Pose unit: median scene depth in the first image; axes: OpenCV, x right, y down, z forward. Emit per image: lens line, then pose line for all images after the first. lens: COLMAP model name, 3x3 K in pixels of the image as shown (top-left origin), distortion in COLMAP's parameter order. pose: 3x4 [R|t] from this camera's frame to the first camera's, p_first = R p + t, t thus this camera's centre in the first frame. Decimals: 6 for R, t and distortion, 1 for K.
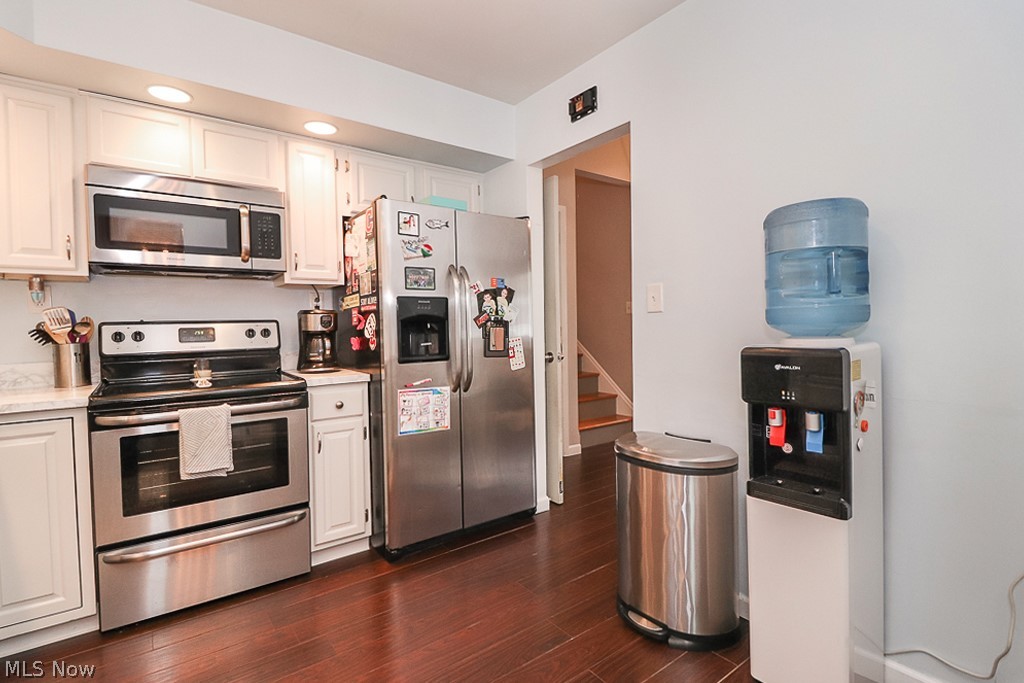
lens RADIAL K [[488.4, 0, 516.4], [0, 488.4, 338.4], [0, 0, 1]] dist [0.012758, 0.000046]
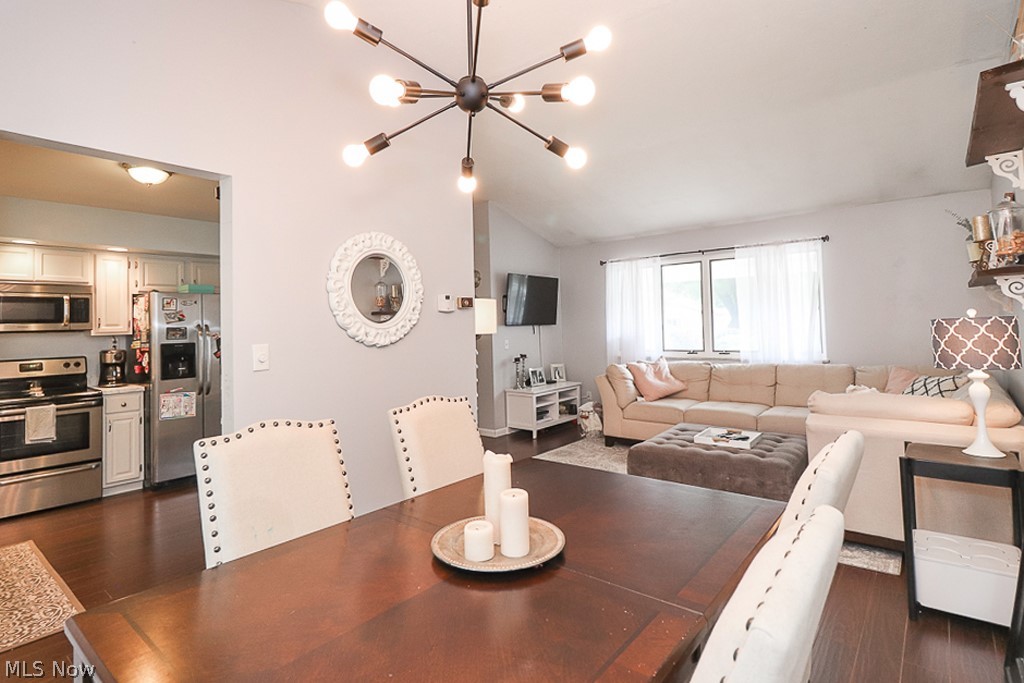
lens RADIAL K [[515.4, 0, 511.9], [0, 515.4, 309.9], [0, 0, 1]] dist [0.002481, -0.000368]
pose [[0.973368, -0.003640, 0.229221, 0.571128], [0.018947, 0.997730, -0.064615, -0.059341], [-0.228465, 0.067237, 0.971227, -1.147586]]
